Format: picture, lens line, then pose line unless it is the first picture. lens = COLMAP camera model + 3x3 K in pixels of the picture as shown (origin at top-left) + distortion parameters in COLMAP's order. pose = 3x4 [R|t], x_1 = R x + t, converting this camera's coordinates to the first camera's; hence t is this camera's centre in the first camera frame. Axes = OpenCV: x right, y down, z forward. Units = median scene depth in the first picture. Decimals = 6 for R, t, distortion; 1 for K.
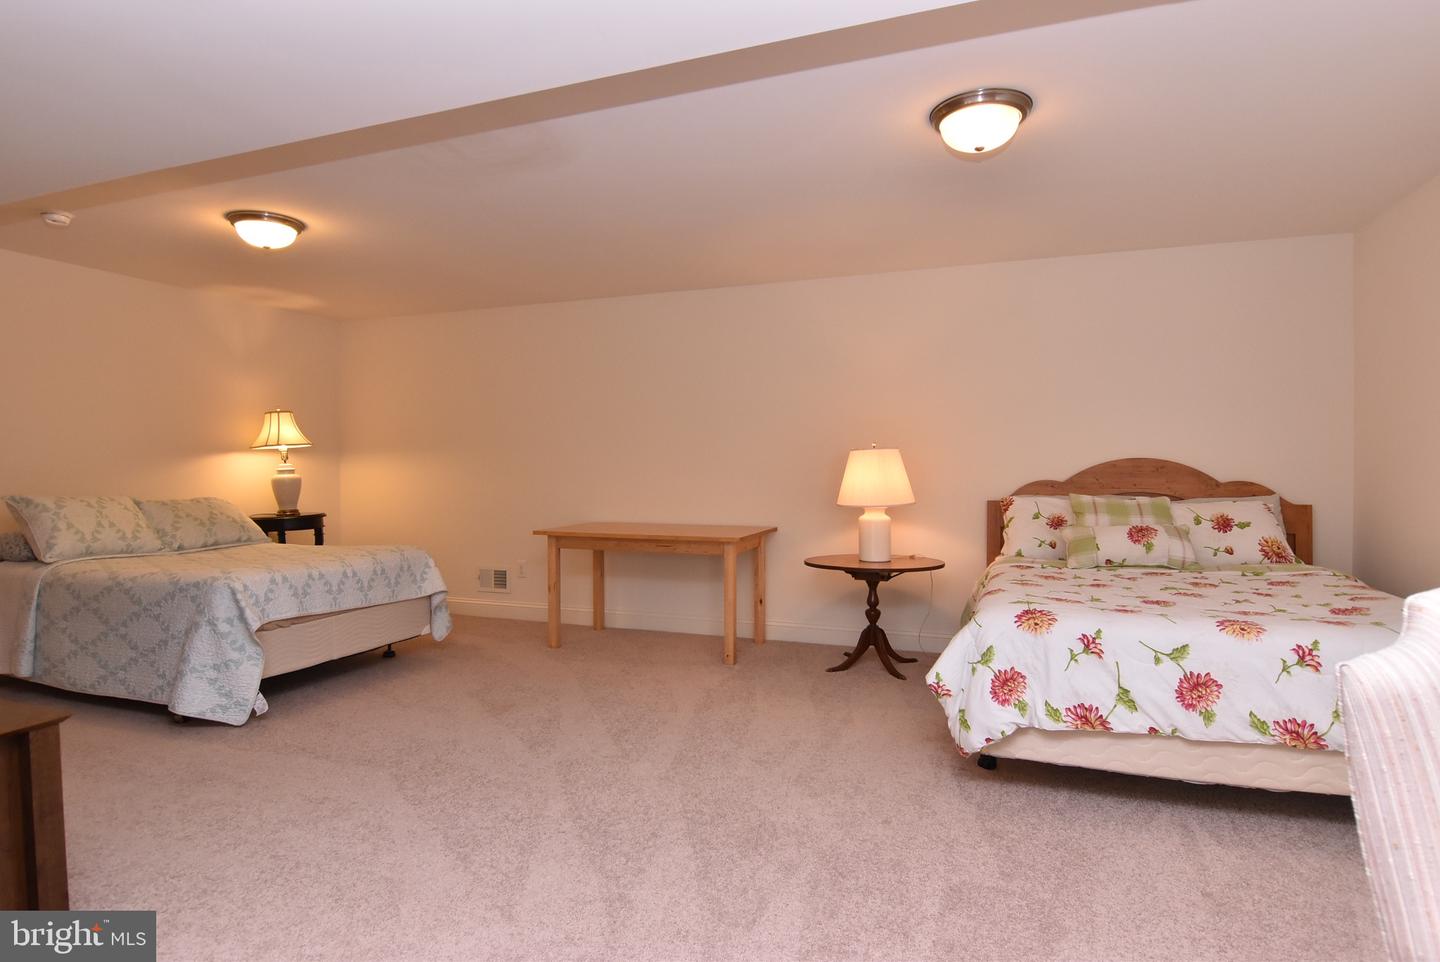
lens RADIAL K [[761.2, 0, 730.3], [0, 761.2, 474.9], [0, 0, 1]] dist [-0.001499, -0.013284]
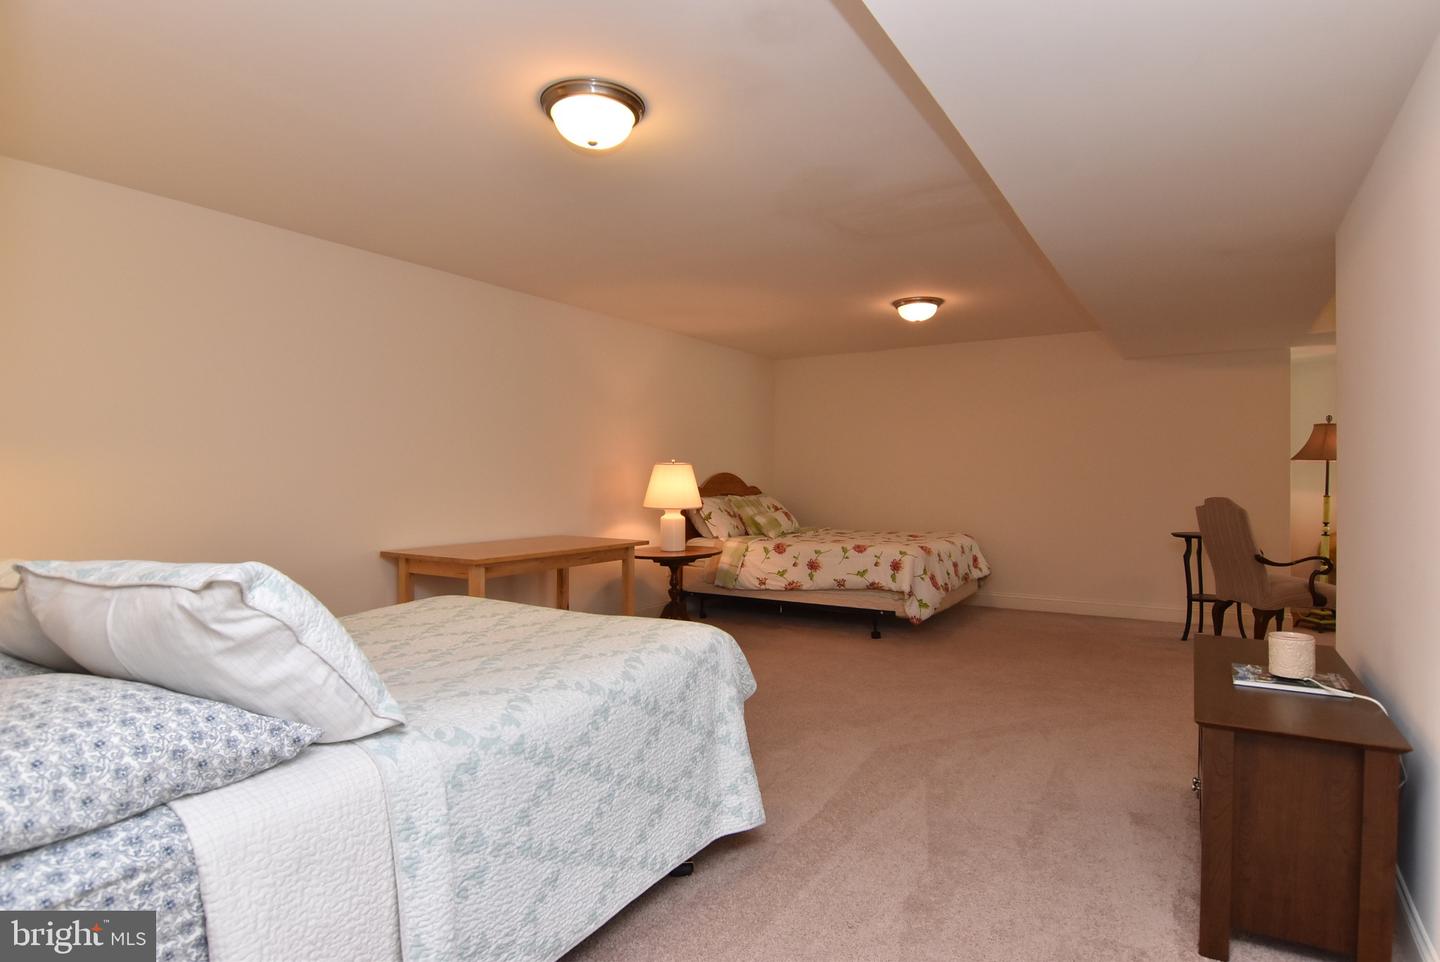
lens RADIAL K [[761.2, 0, 716.4], [0, 761.2, 479.3], [0, 0, 1]] dist [-0.001499, -0.013284]
pose [[0.213063, 0.000186, 0.977038, -1.329170], [0.010285, 0.999944, -0.002433, -0.004297], [-0.976984, 0.010568, 0.213050, 0.820493]]
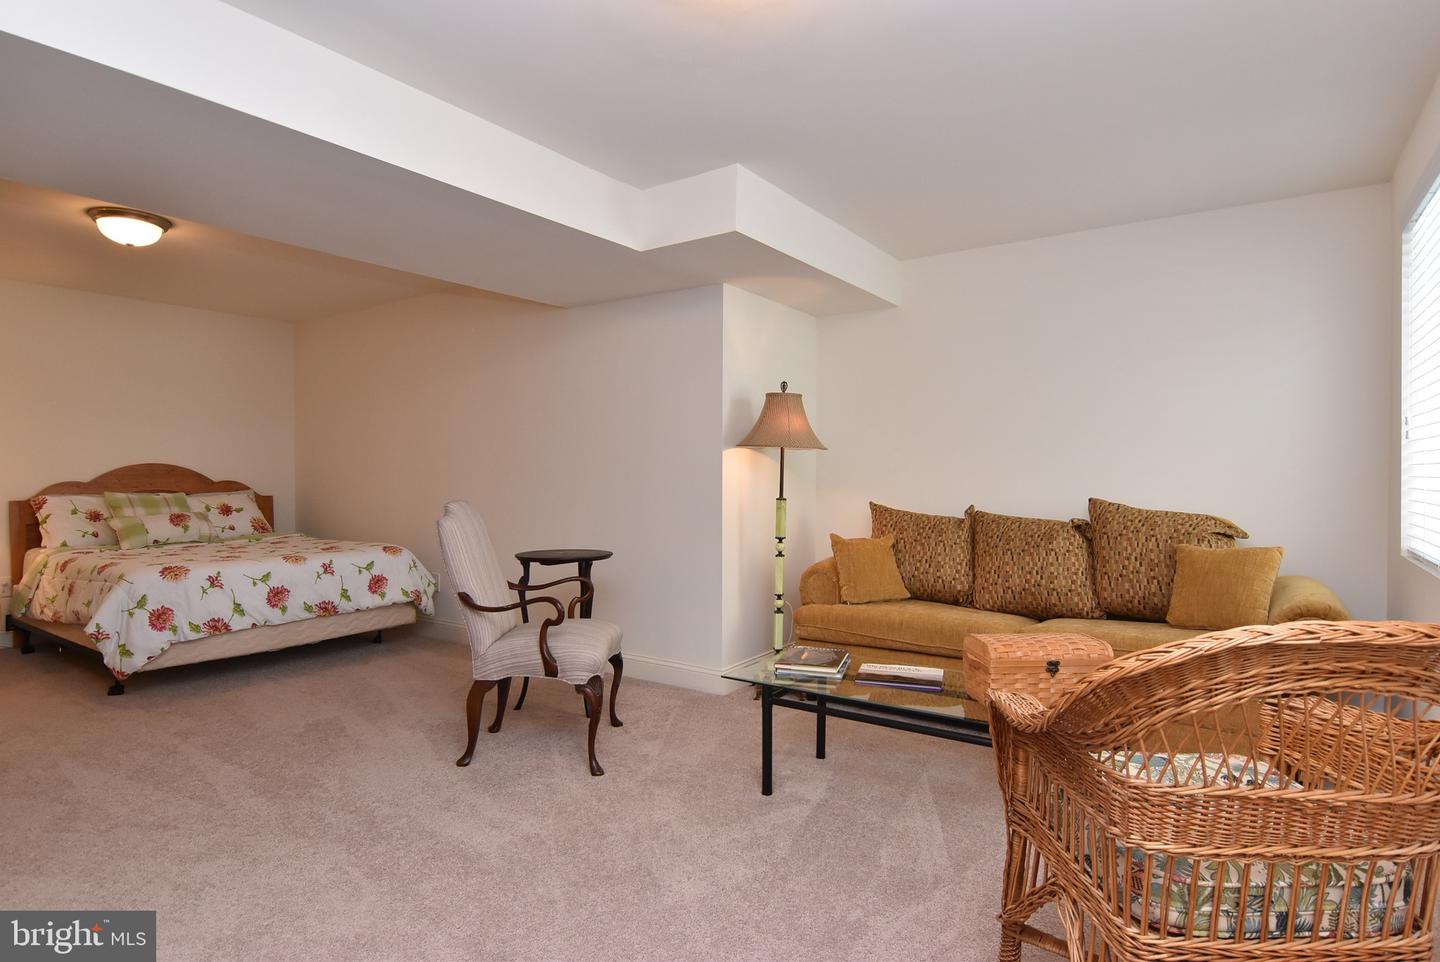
lens RADIAL K [[761.2, 0, 729.2], [0, 761.2, 479.8], [0, 0, 1]] dist [-0.001499, -0.013284]
pose [[0.242449, -0.007554, 0.970135, -0.575543], [0.006824, 0.999958, 0.006081, 0.005701], [-0.970140, 0.005146, 0.242491, -0.309320]]
